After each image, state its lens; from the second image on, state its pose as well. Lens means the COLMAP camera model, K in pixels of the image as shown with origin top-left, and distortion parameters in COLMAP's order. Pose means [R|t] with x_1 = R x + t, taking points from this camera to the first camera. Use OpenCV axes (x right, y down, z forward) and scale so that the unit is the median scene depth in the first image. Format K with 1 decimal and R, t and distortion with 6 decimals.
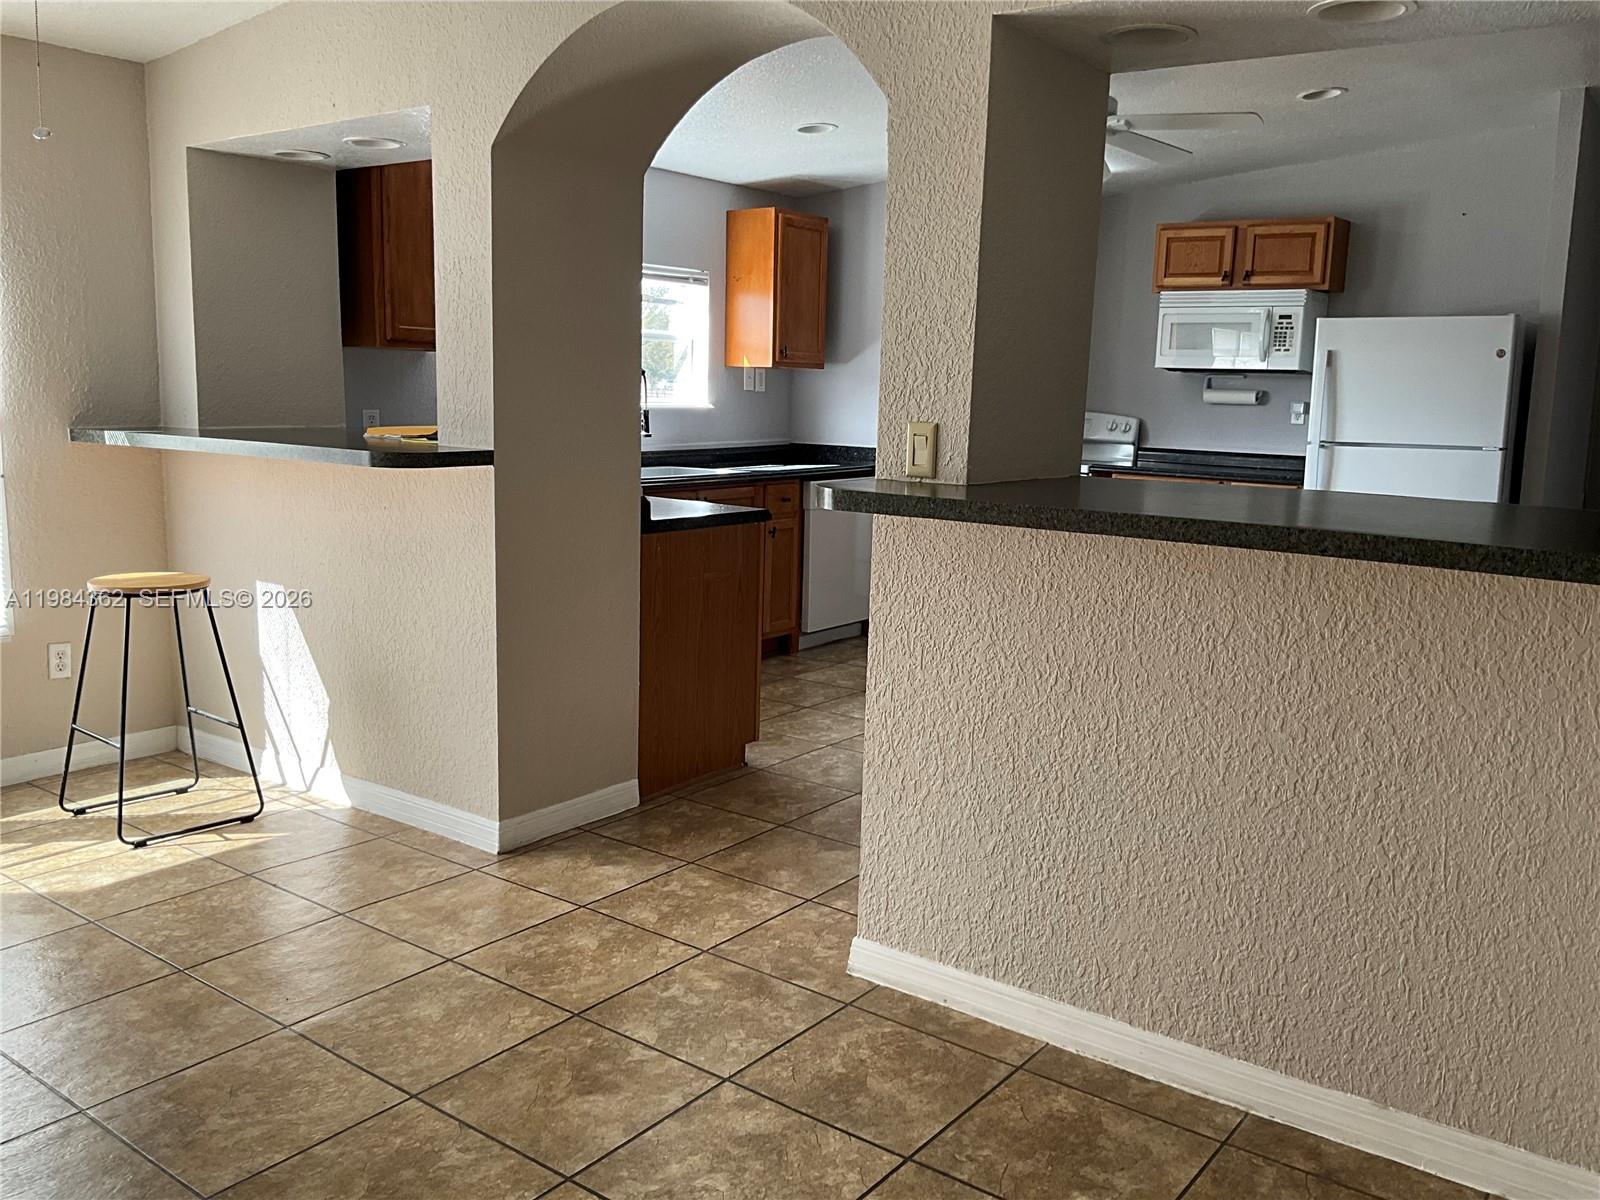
lens RADIAL K [[1341.5, 0, 800.0], [0, 1341.5, 600.0], [0, 0, 1]] dist [0.096673, -0.185990]
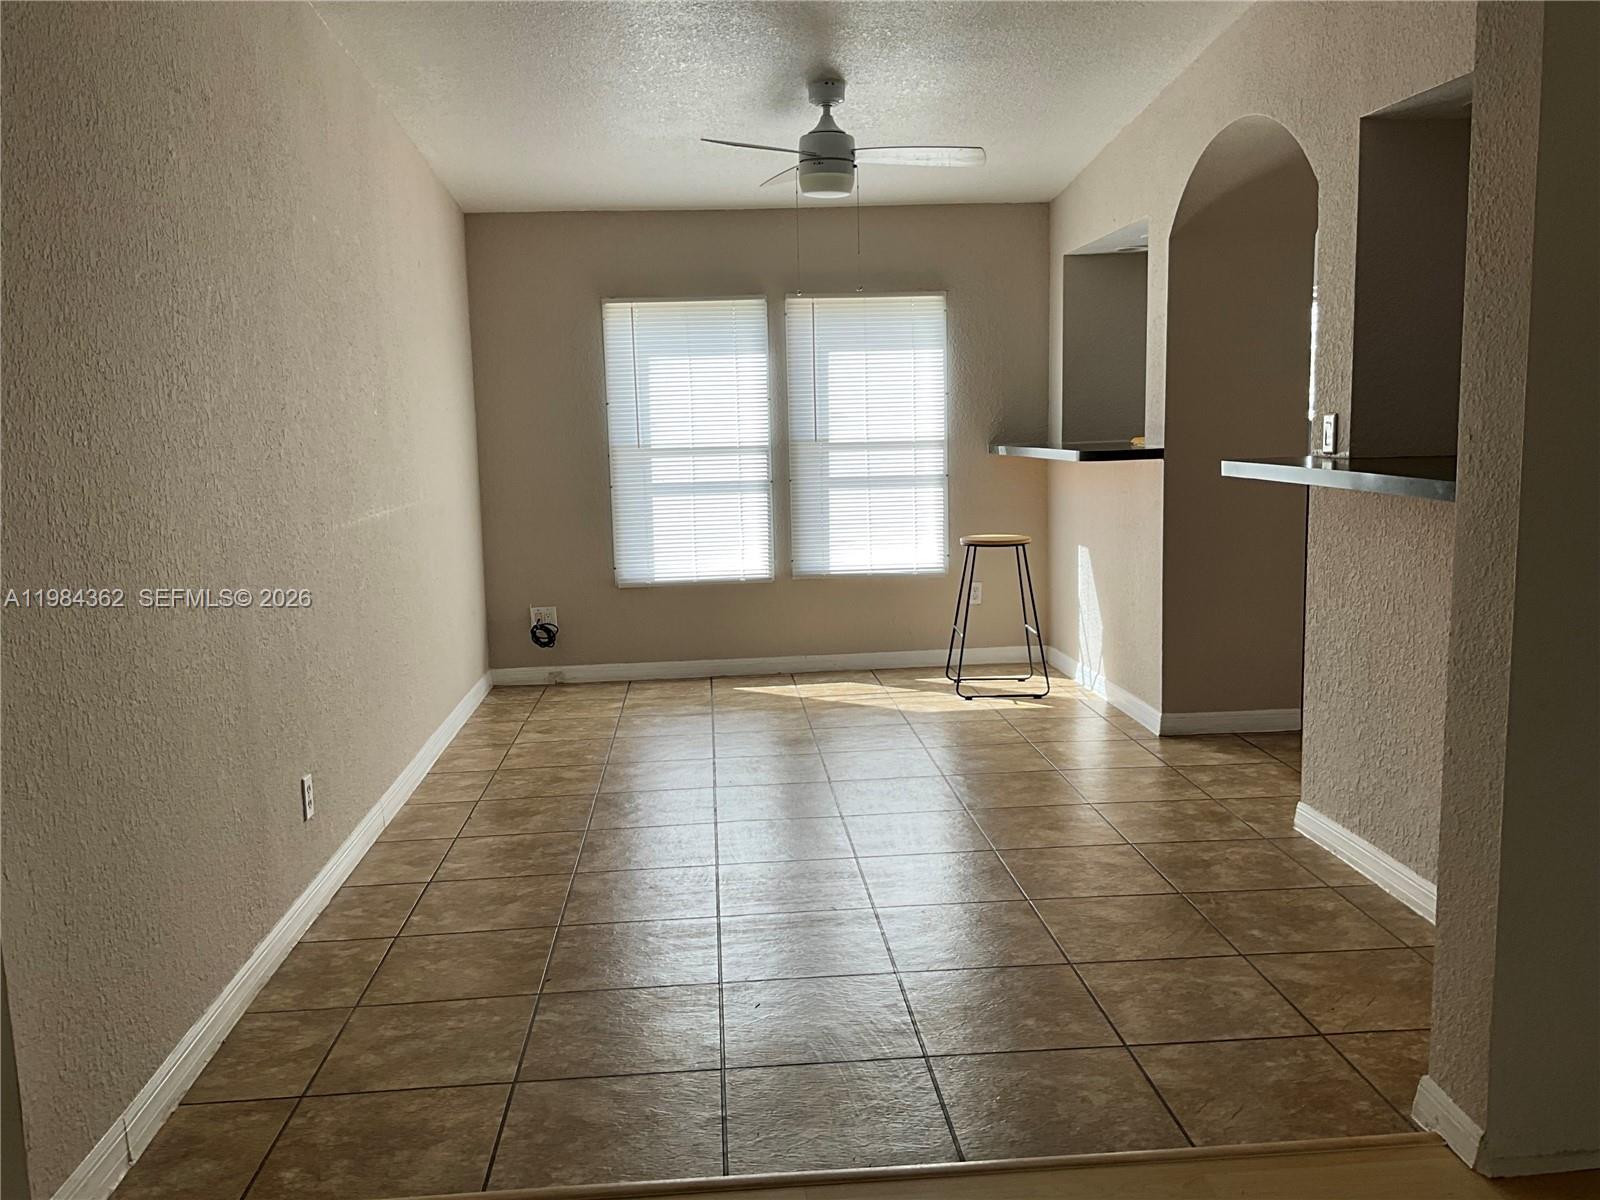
lens RADIAL K [[1341.5, 0, 800.0], [0, 1341.5, 600.0], [0, 0, 1]] dist [0.096673, -0.185990]
pose [[0.658264, 0.062476, -0.750191, 0.634922], [-0.083948, 0.996427, 0.009321, 0.071747], [0.748092, 0.056842, 0.661156, -0.240109]]
